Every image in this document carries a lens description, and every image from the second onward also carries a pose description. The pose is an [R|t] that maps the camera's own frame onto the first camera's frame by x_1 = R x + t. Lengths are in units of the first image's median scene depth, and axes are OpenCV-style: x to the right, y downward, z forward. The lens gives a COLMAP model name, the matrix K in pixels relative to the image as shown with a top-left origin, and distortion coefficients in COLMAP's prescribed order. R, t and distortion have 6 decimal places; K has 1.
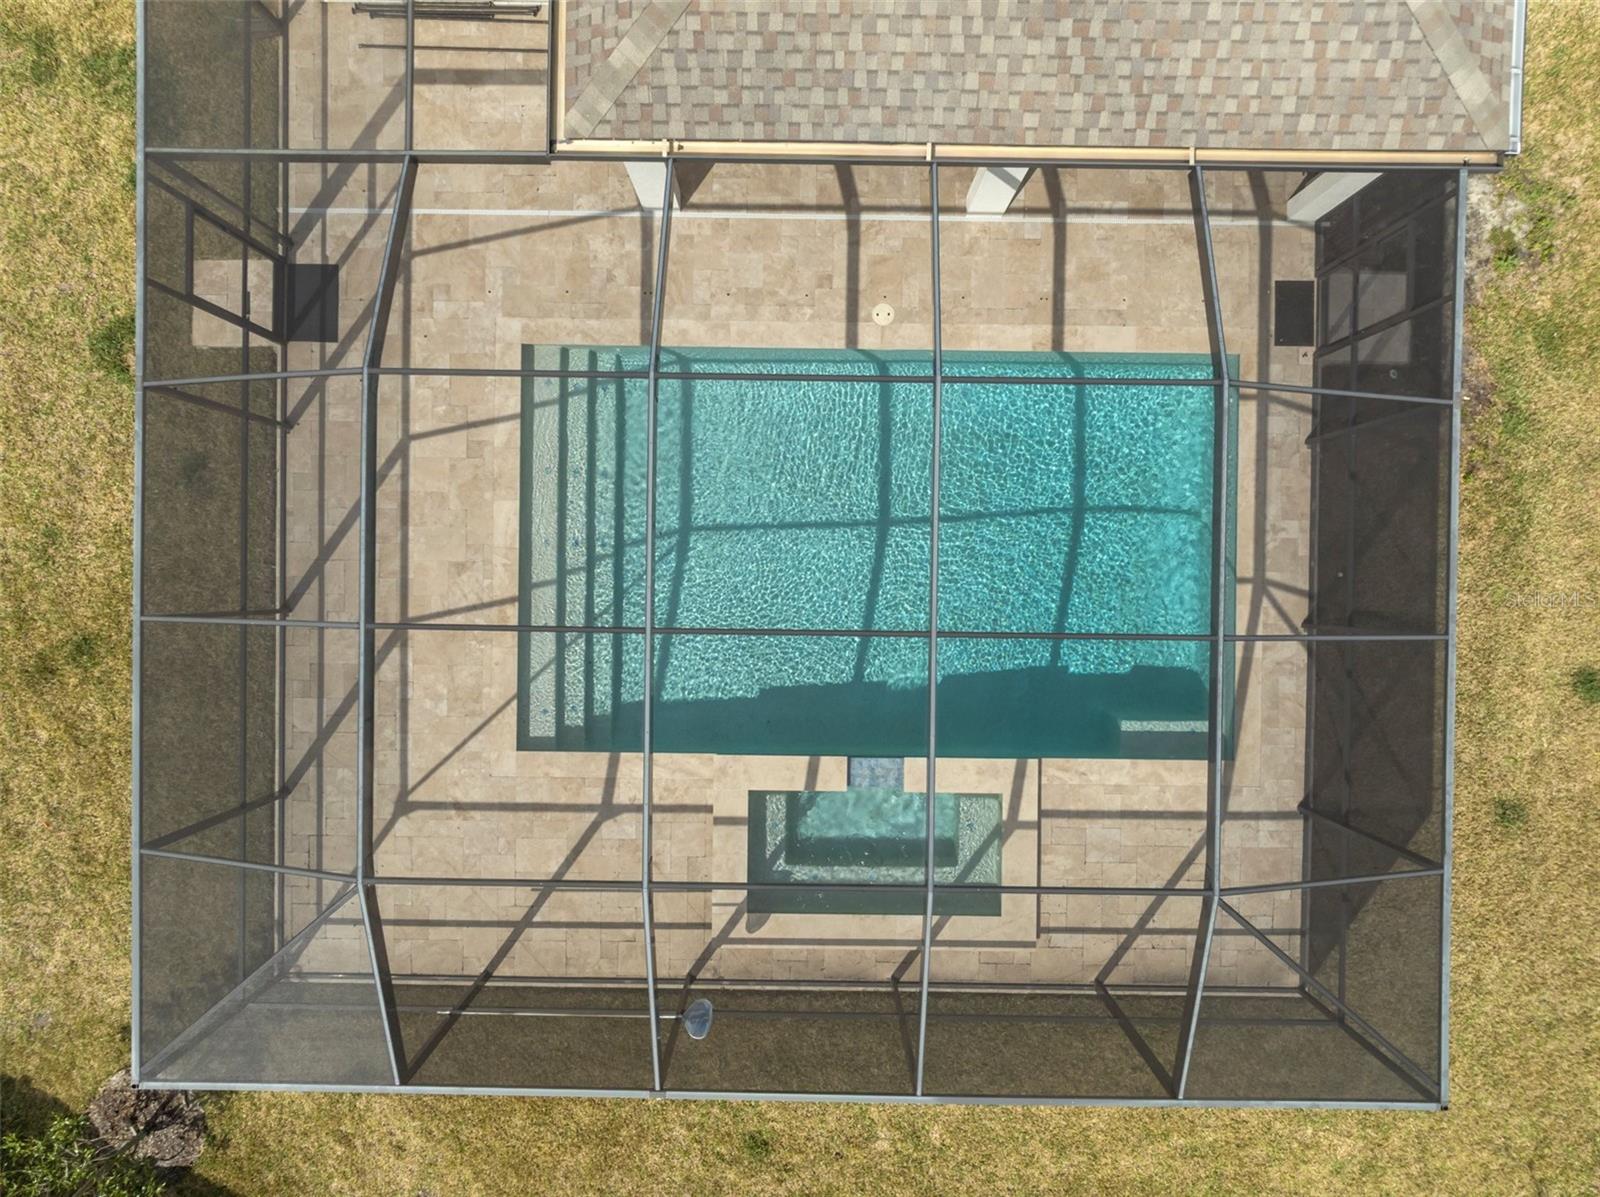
lens RADIAL K [[1122.8, 0, 800.0], [0, 1122.8, 598.5], [0, 0, 1]] dist [-0.002293, 0.004974]
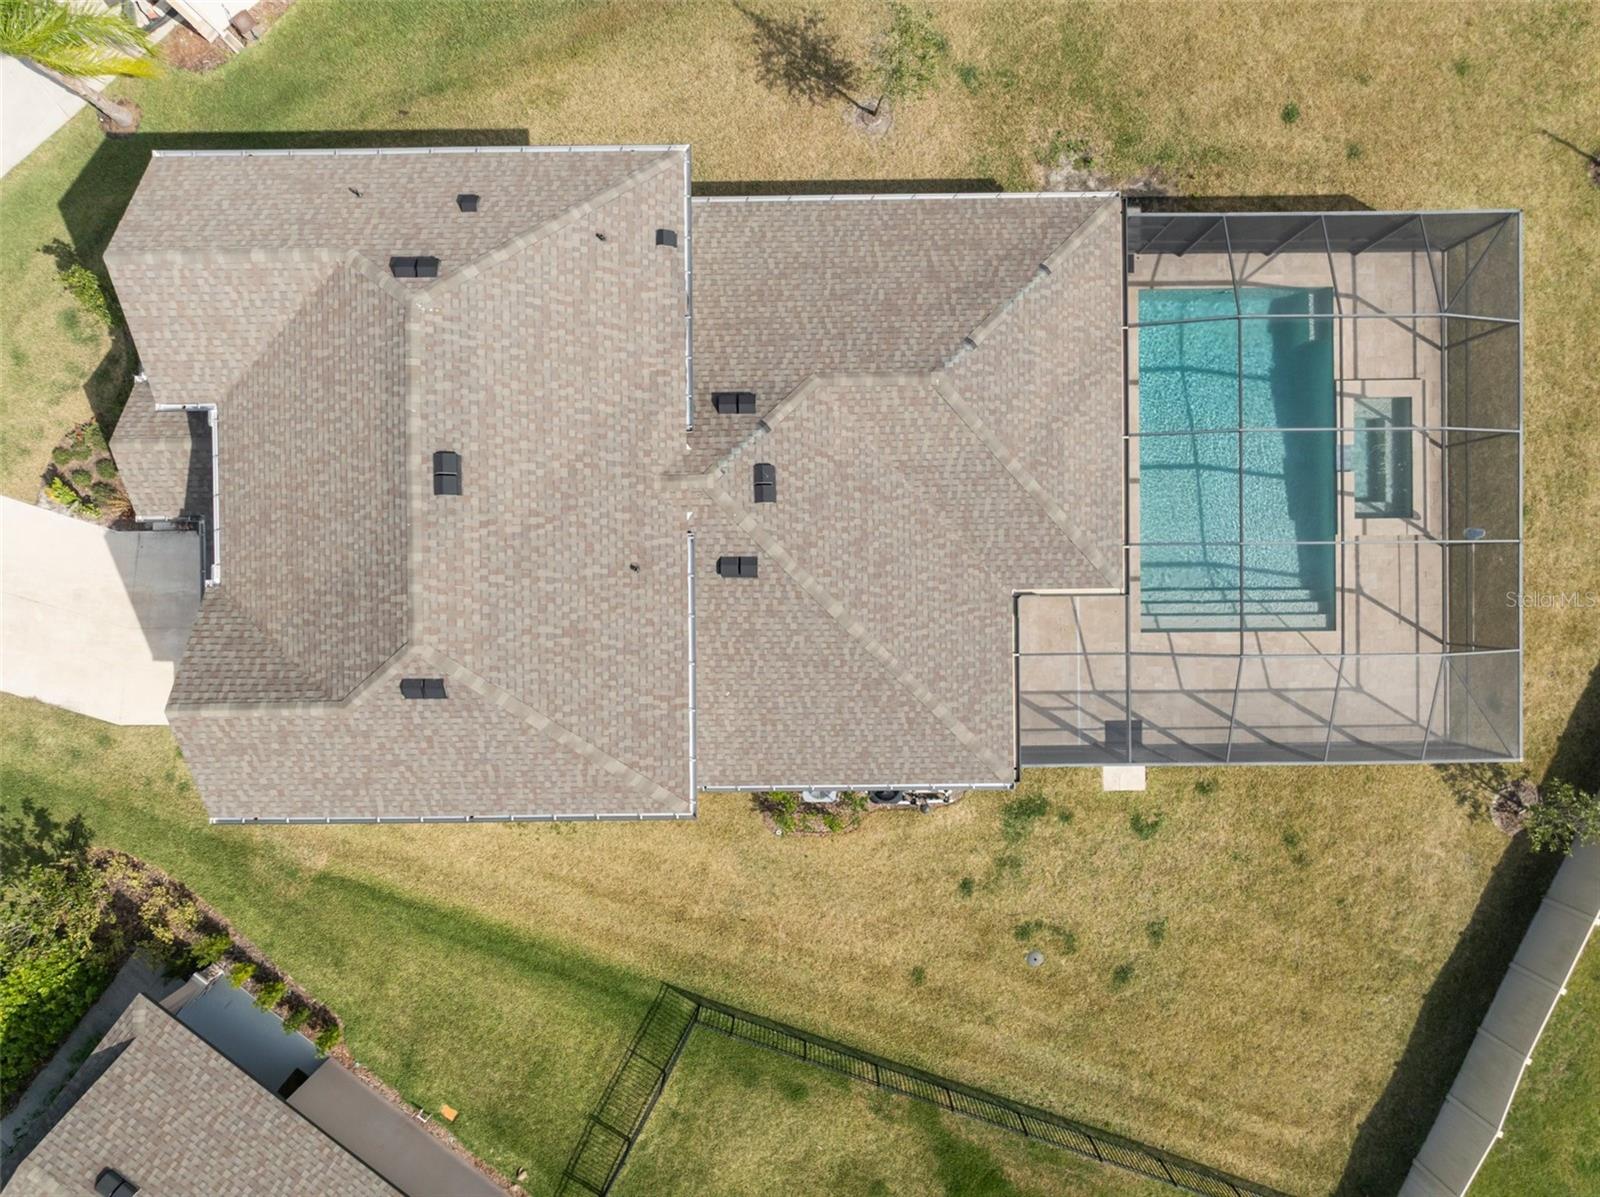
lens RADIAL K [[1122.8, 0, 800.0], [0, 1122.8, 598.5], [0, 0, 1]] dist [-0.002293, 0.004974]
pose [[-0.023249, -0.999696, -0.008224, -0.150752], [0.999659, -0.023149, -0.012048, -0.834551], [0.011854, -0.008501, 0.999894, -1.100194]]
